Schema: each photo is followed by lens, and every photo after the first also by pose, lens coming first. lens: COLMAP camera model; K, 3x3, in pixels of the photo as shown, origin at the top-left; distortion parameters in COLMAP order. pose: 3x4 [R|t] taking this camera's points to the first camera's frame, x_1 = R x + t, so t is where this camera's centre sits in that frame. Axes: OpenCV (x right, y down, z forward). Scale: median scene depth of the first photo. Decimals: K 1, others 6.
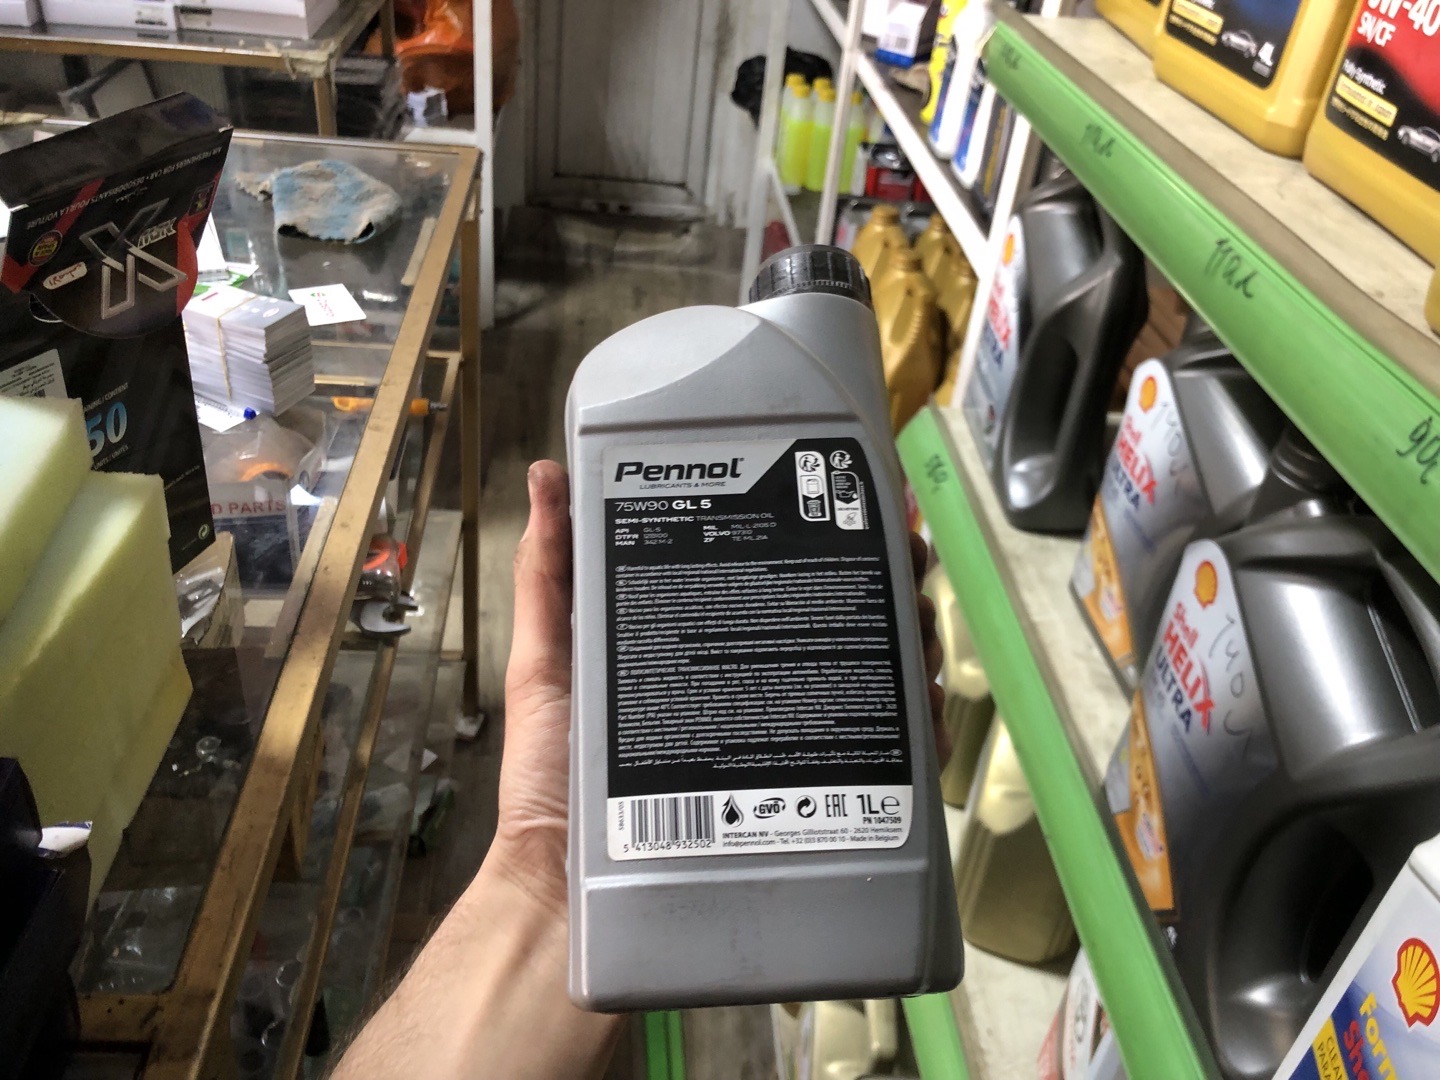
lens RADIAL K [[1186.3, 0, 731.9], [0, 1186.3, 544.6], [0, 0, 1]] dist [0.003114, -0.009473]
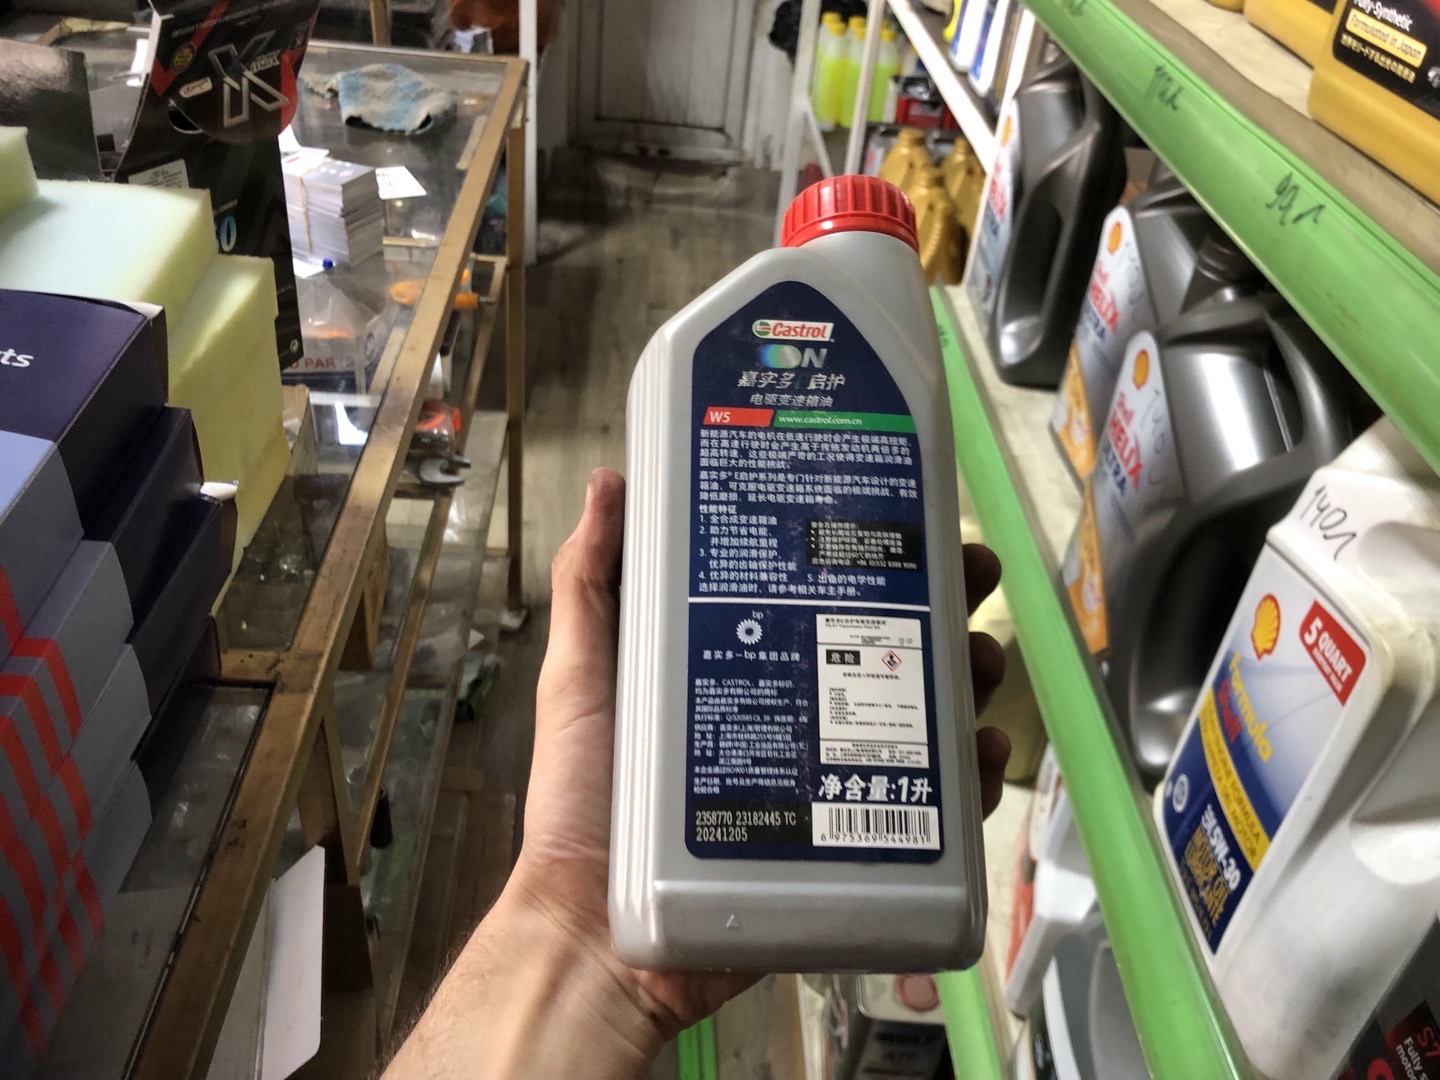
lens RADIAL K [[1165.4, 0, 734.5], [0, 1165.4, 562.0], [0, 0, 1]] dist [-0.004276, -0.010458]
pose [[0.999513, 0.016677, -0.026394, 0.013107], [-0.015295, 0.998544, 0.051726, 0.081432], [0.027218, -0.051297, 0.998312, -0.086298]]
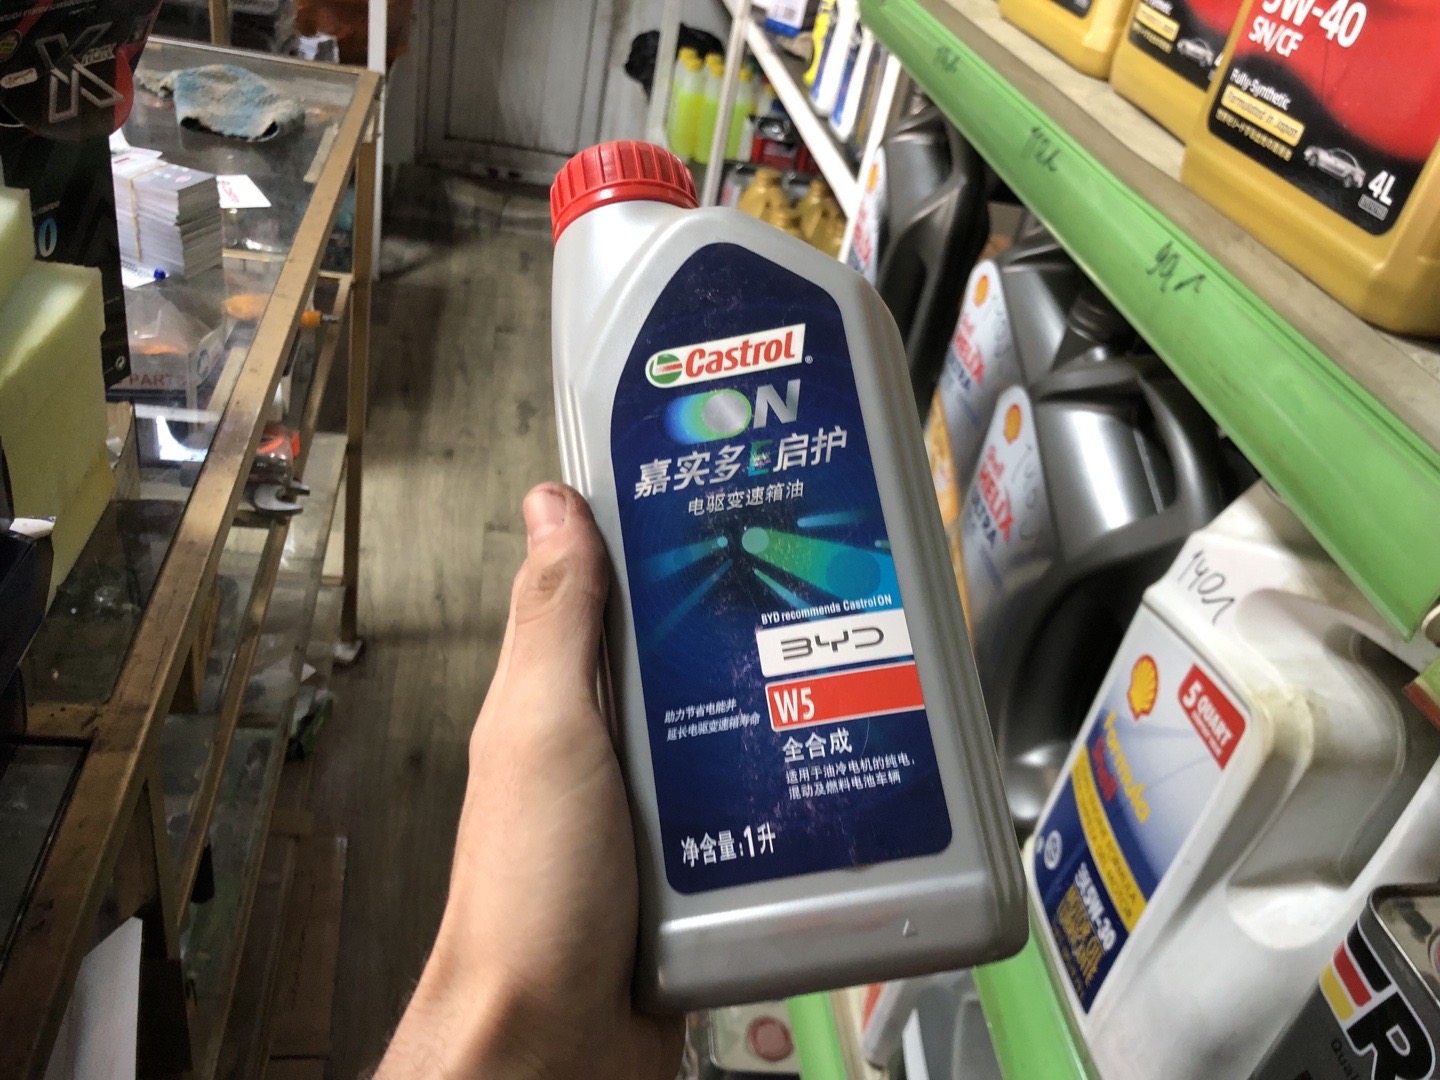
lens RADIAL K [[1165.4, 0, 734.5], [0, 1165.4, 562.0], [0, 0, 1]] dist [-0.004276, -0.010458]
pose [[0.993457, 0.035771, 0.108459, -0.000494], [-0.038572, 0.998972, 0.023835, 0.073836], [-0.107495, -0.027863, 0.993815, -0.066144]]
